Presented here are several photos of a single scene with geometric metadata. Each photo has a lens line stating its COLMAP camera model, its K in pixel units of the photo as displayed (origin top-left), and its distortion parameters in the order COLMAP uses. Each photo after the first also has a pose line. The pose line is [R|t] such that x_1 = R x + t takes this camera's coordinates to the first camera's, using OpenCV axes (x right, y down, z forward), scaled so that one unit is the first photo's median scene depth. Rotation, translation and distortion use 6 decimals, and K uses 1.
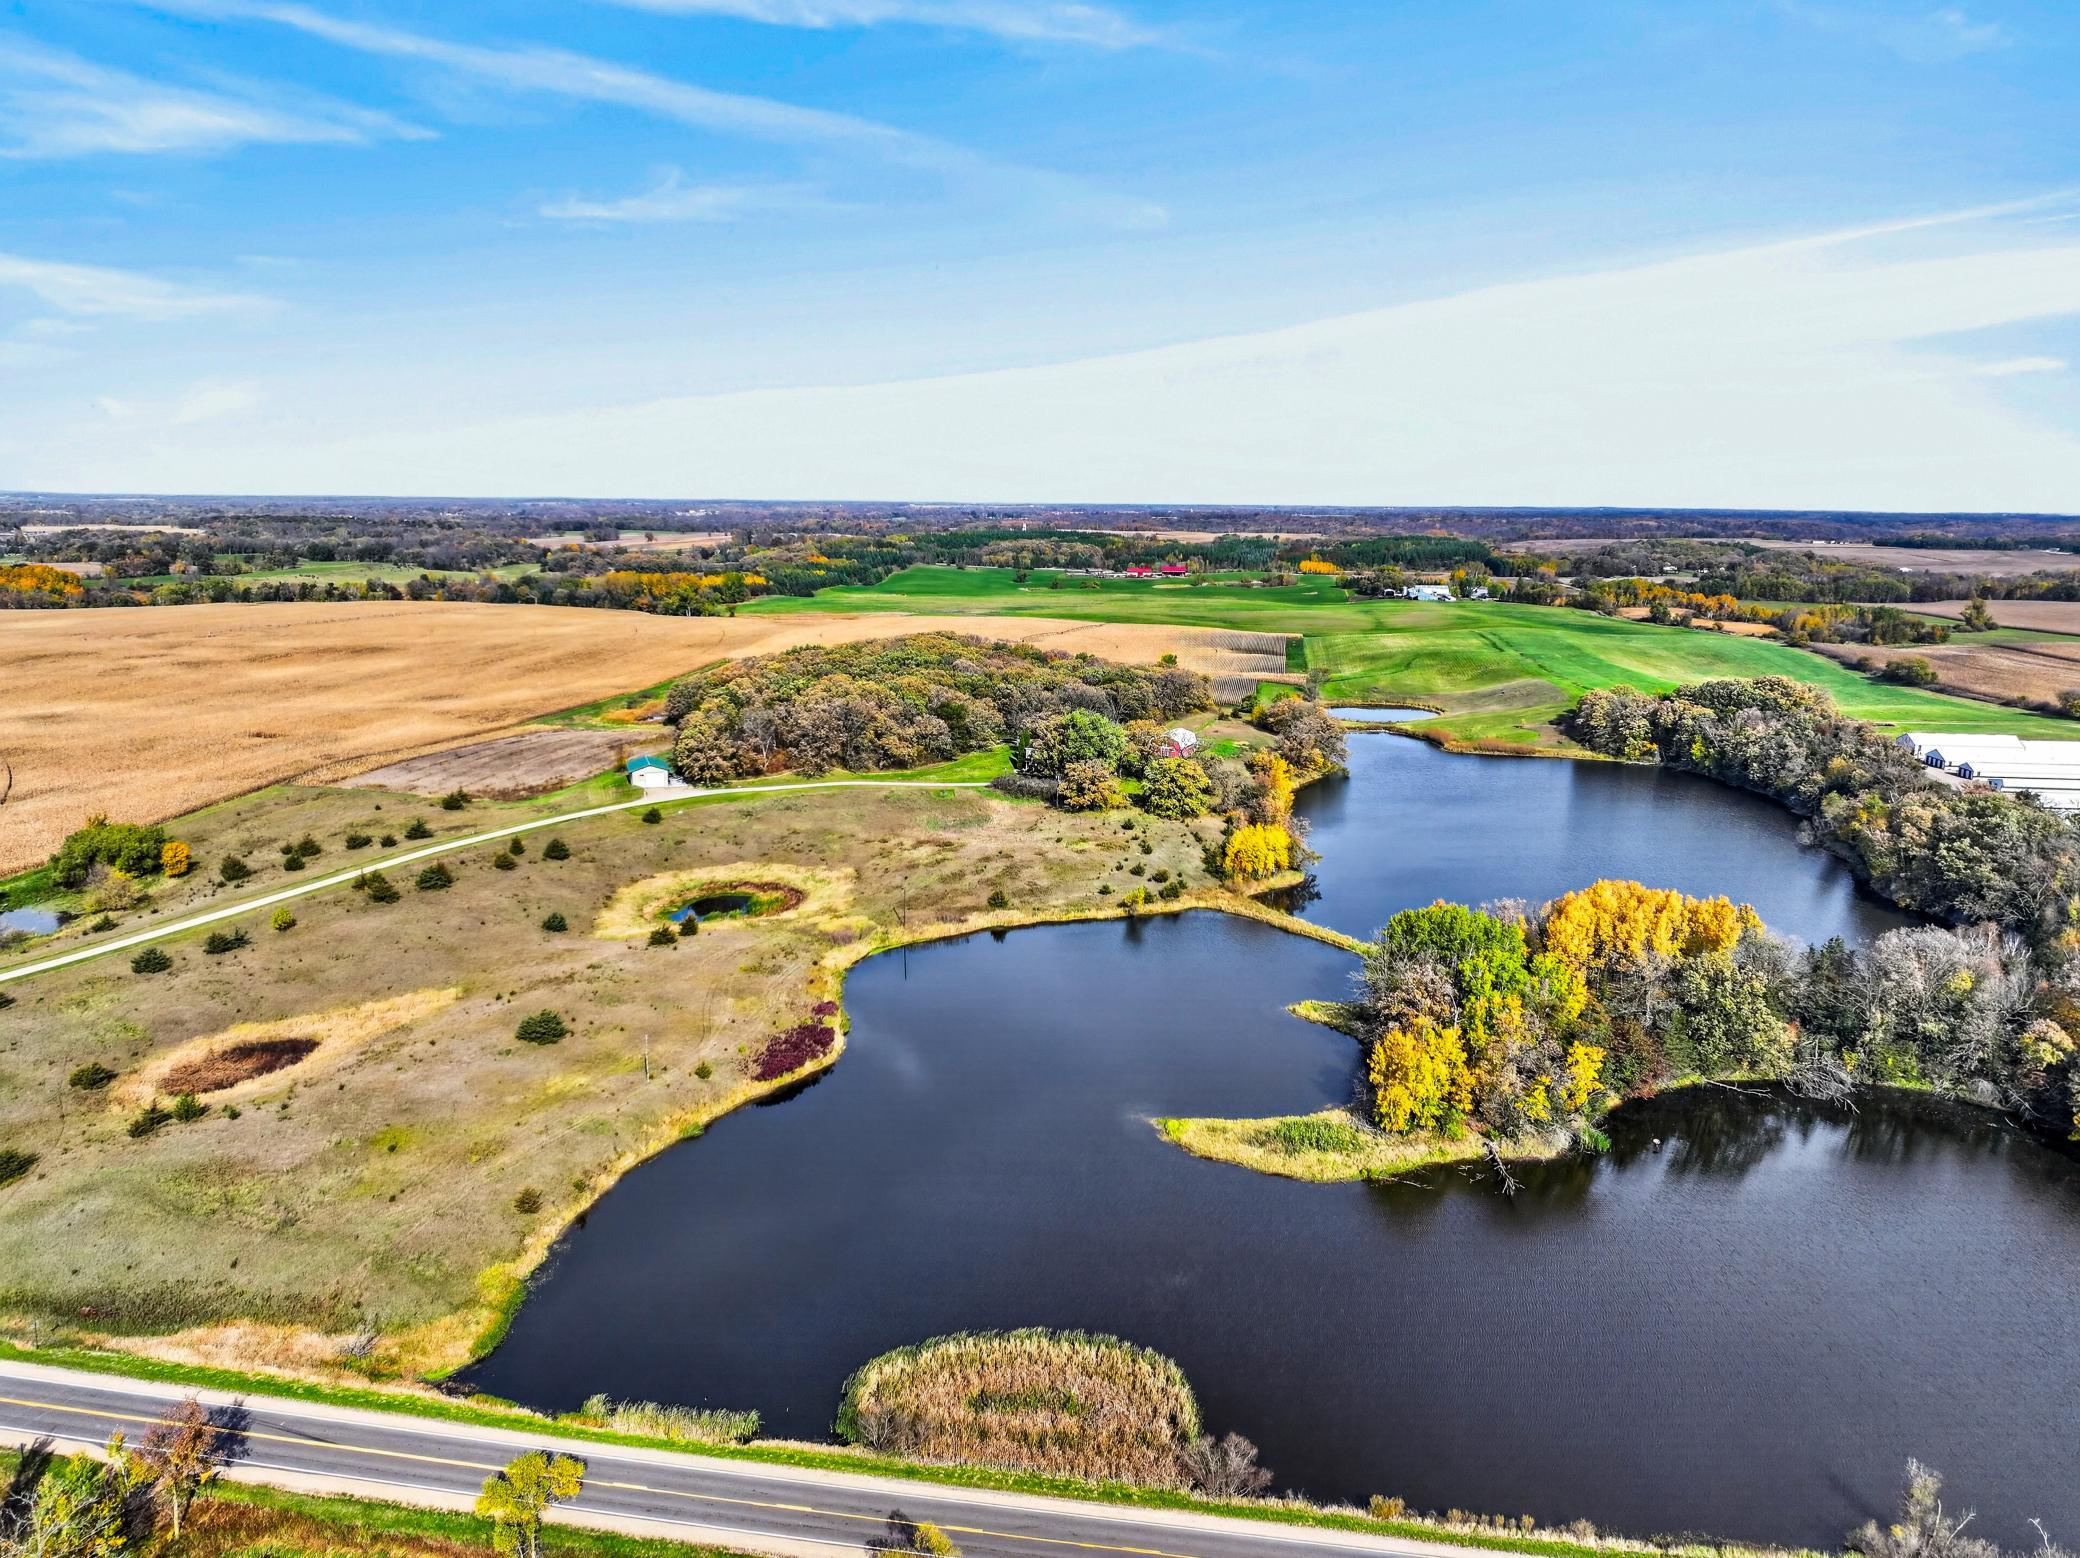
lens RADIAL K [[1454.5, 0, 1040.0], [0, 1454.5, 779.0], [0, 0, 1]] dist [0.007437, 0.001860]
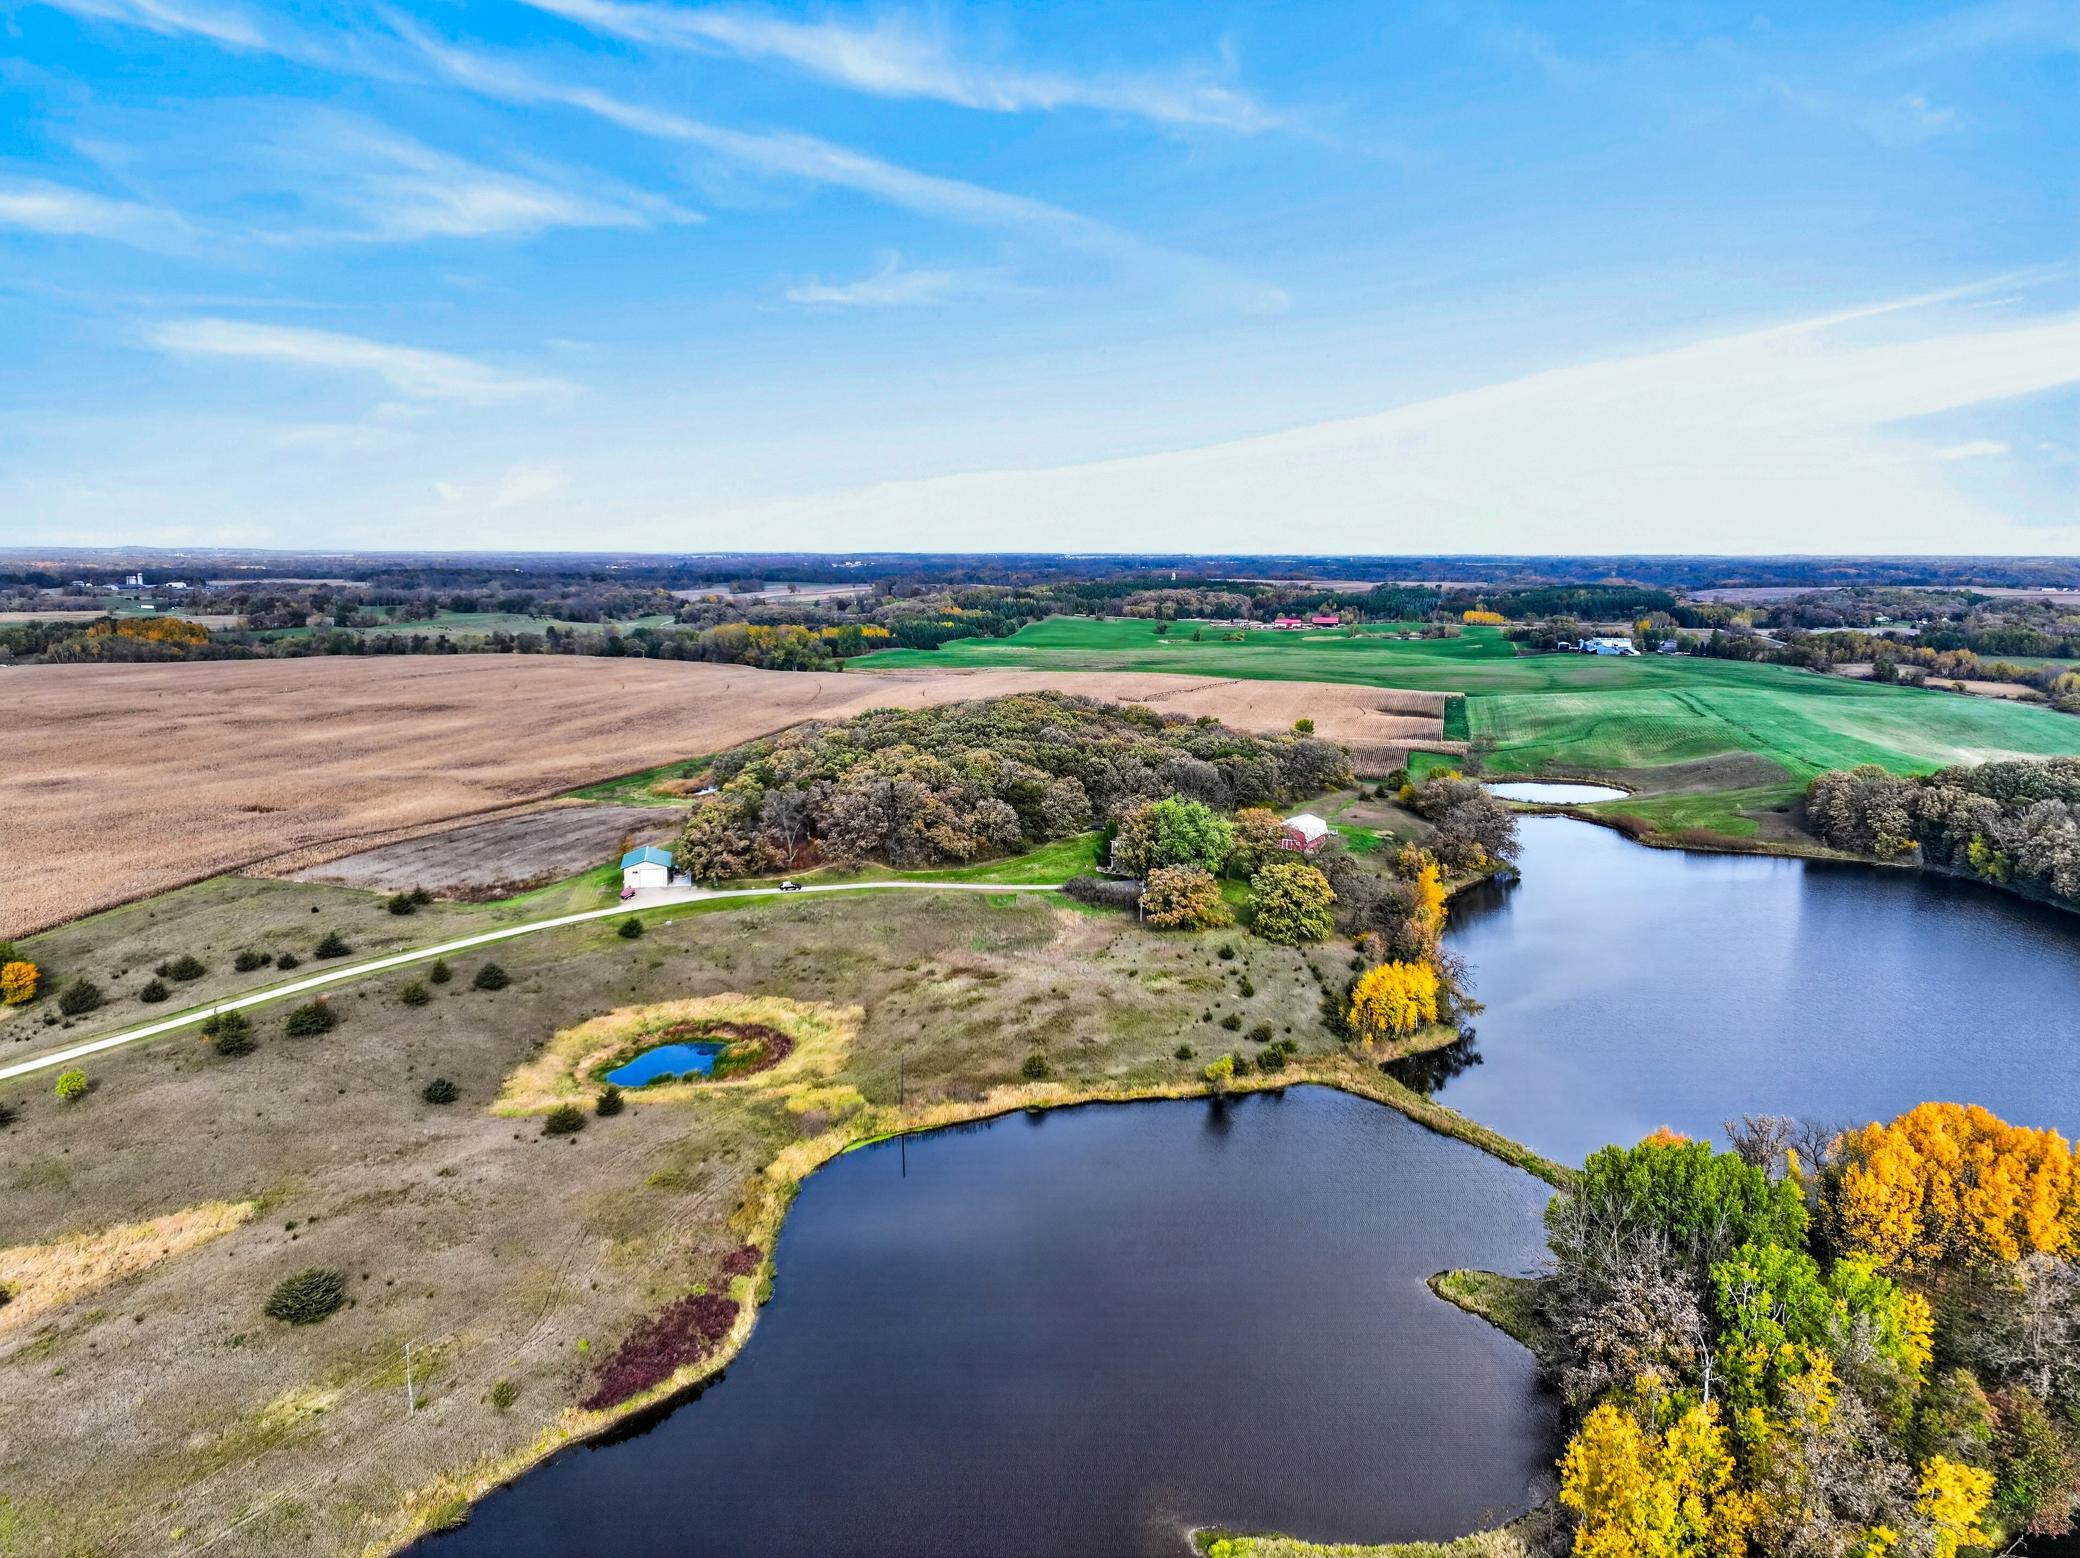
lens RADIAL K [[1456.9, 0, 1053.4], [0, 1456.9, 771.9], [0, 0, 1]] dist [0.004590, 0.004469]
pose [[0.995073, 0.009621, -0.098673, 0.036409], [-0.013481, 0.999167, -0.038523, -0.027044], [0.098220, 0.039664, 0.994374, 0.178280]]
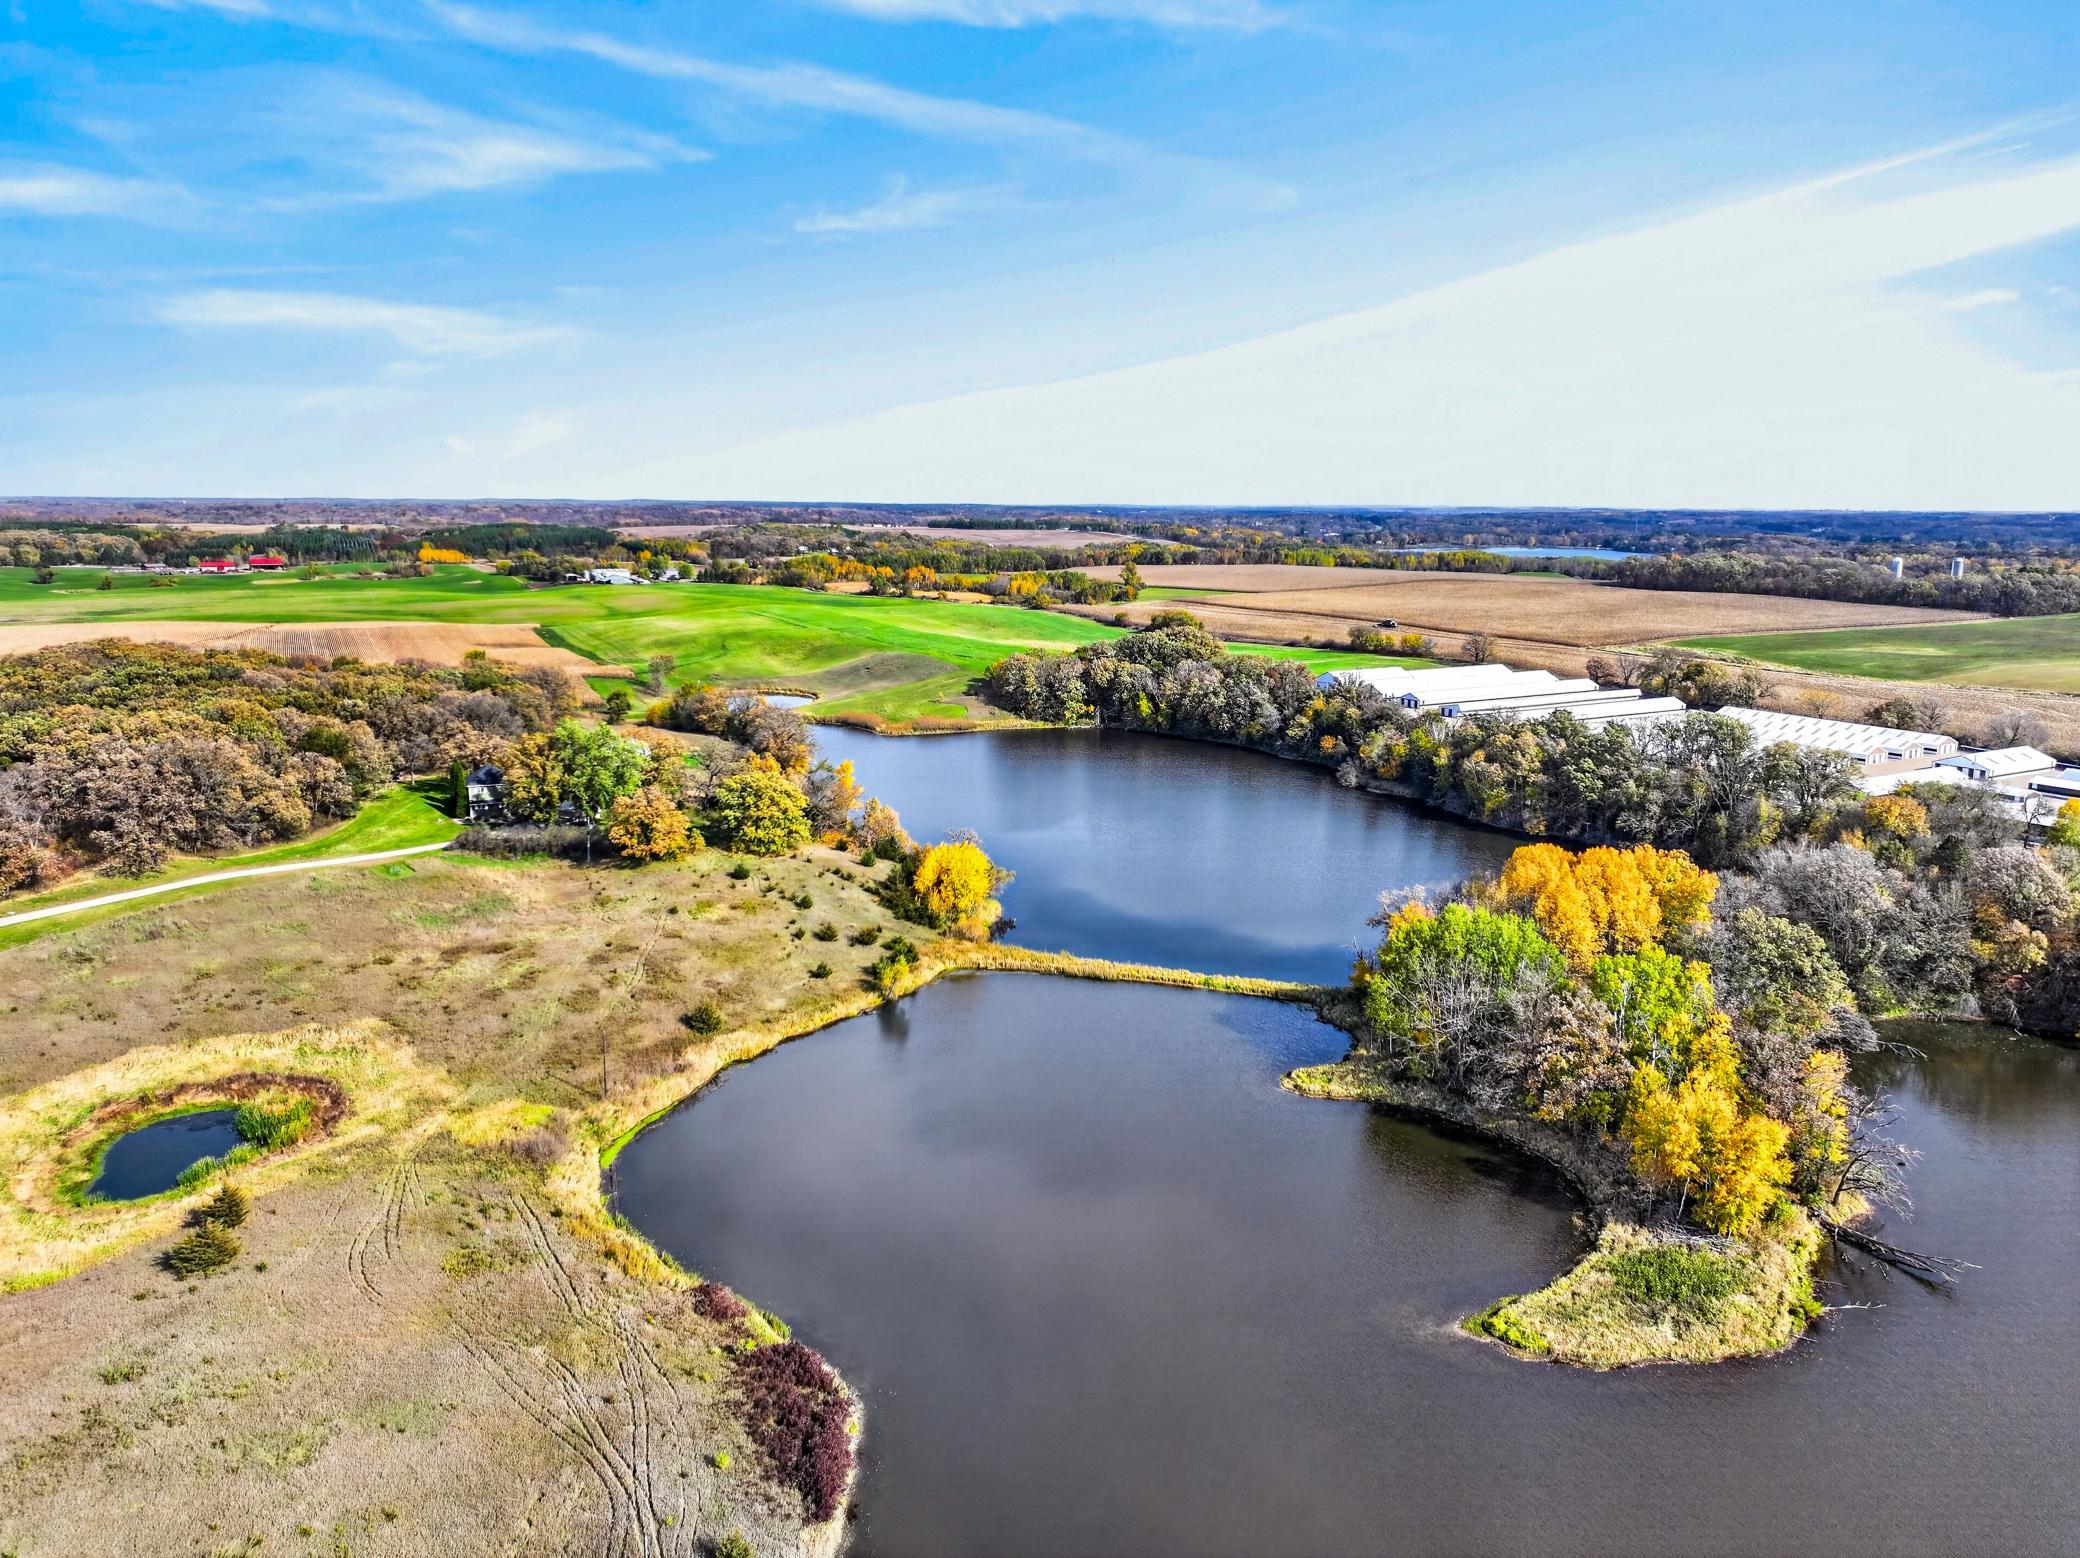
lens RADIAL K [[1454.5, 0, 1040.0], [0, 1454.5, 779.0], [0, 0, 1]] dist [0.007437, 0.001860]
pose [[0.798074, -0.116012, 0.591286, -0.189822], [0.114543, 0.992607, 0.040150, -0.020167], [-0.591573, 0.035685, 0.805462, 0.282117]]
